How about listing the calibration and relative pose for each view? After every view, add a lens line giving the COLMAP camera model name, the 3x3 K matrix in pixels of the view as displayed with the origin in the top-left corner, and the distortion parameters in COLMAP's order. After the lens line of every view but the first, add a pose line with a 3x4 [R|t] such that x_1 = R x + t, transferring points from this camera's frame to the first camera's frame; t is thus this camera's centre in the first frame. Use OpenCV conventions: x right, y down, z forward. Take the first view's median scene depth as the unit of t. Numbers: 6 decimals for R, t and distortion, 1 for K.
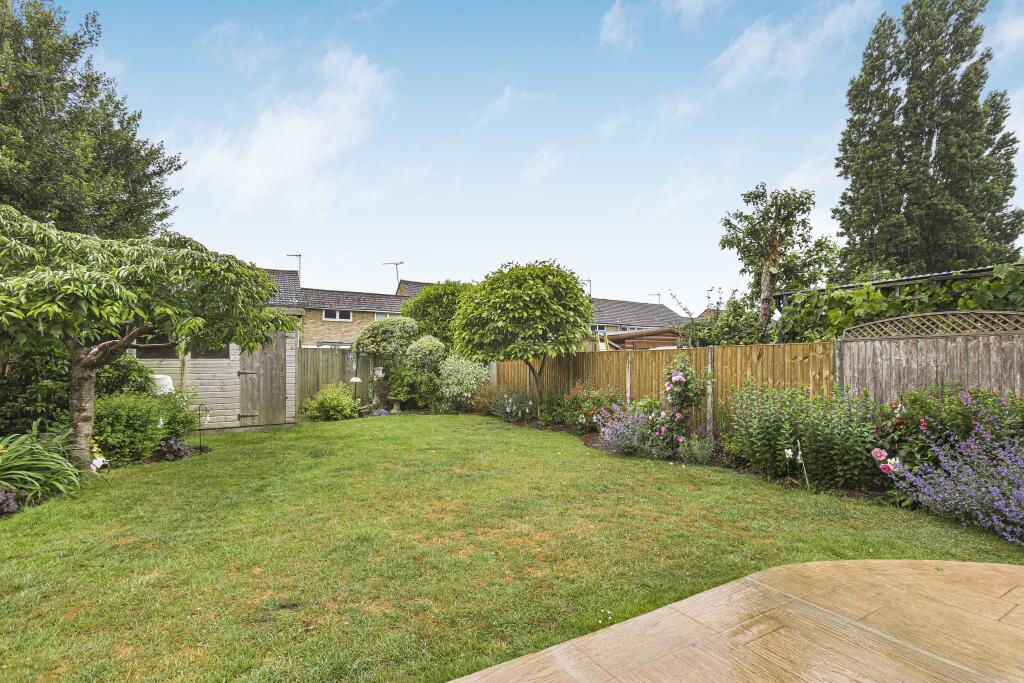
lens RADIAL K [[468.6, 0, 512.2], [0, 468.6, 364.4], [0, 0, 1]] dist [-0.018757, 0.019986]
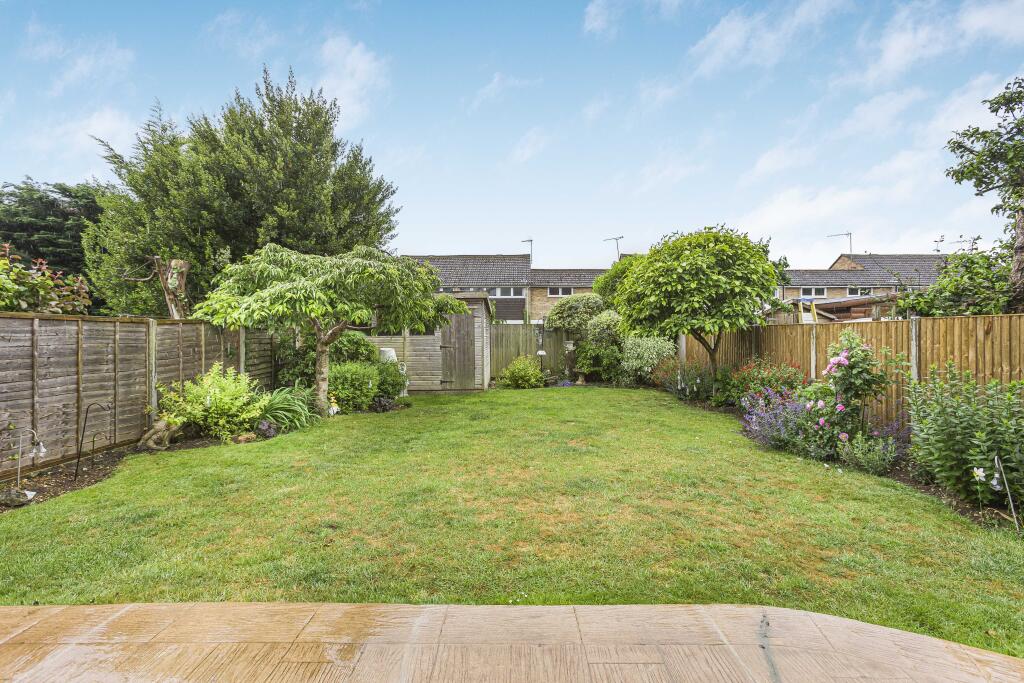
lens RADIAL K [[457.7, 0, 511.1], [0, 457.7, 336.7], [0, 0, 1]] dist [-0.002433, 0.000661]
pose [[0.864731, -0.002299, -0.502230, 0.225898], [0.004776, 0.999982, 0.003646, -0.014063], [0.502212, -0.005551, 0.864727, 0.038511]]
